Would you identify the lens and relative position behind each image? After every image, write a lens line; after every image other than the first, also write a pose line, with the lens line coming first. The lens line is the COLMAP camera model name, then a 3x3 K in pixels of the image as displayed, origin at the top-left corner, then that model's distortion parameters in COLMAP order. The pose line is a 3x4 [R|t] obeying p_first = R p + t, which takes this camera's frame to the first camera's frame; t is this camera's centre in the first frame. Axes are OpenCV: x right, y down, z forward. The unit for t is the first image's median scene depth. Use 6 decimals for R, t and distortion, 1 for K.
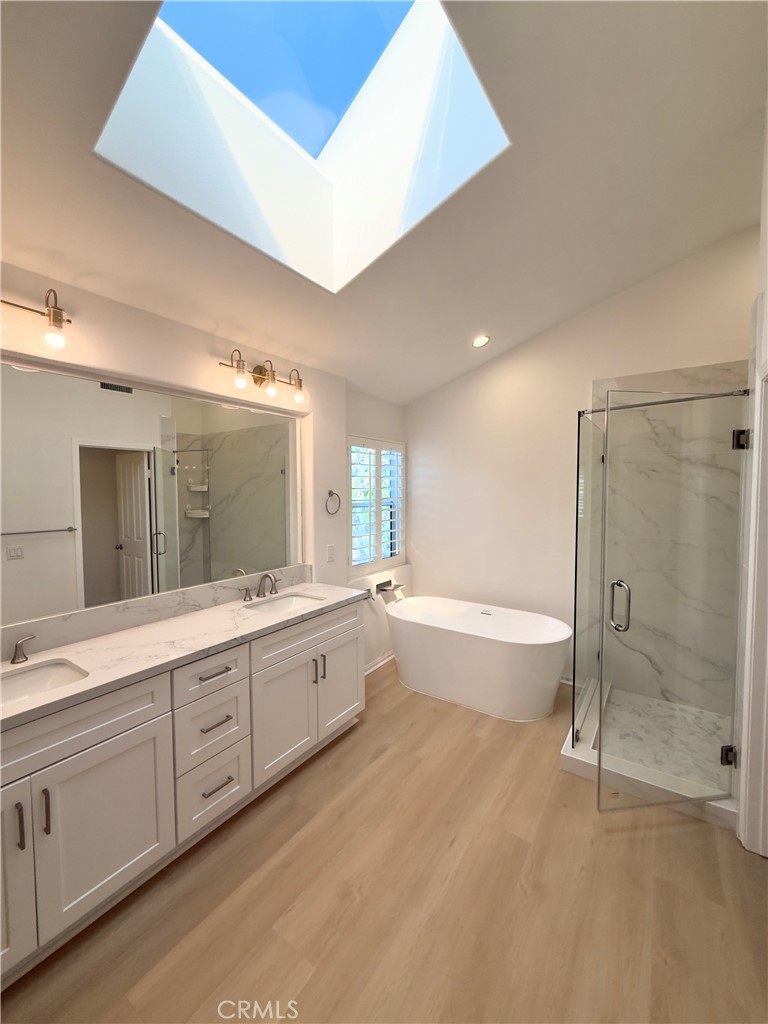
lens RADIAL K [[410.7, 0, 385.0], [0, 410.7, 510.6], [0, 0, 1]] dist [-0.003526, 0.000738]
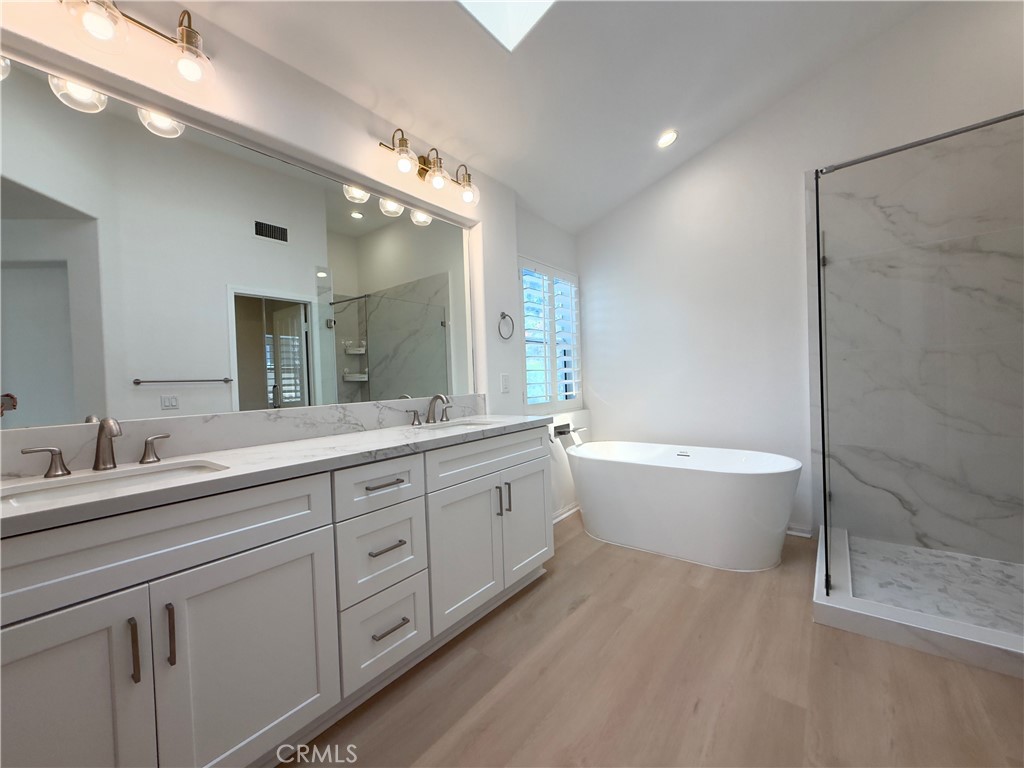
lens RADIAL K [[410.7, 0, 509.8], [0, 410.7, 387.1], [0, 0, 1]] dist [-0.003526, 0.000738]
pose [[0.997366, -0.031784, -0.065197, -0.079486], [0.029861, 0.999096, -0.030260, 0.169921], [0.066099, 0.028234, 0.997414, 0.149680]]
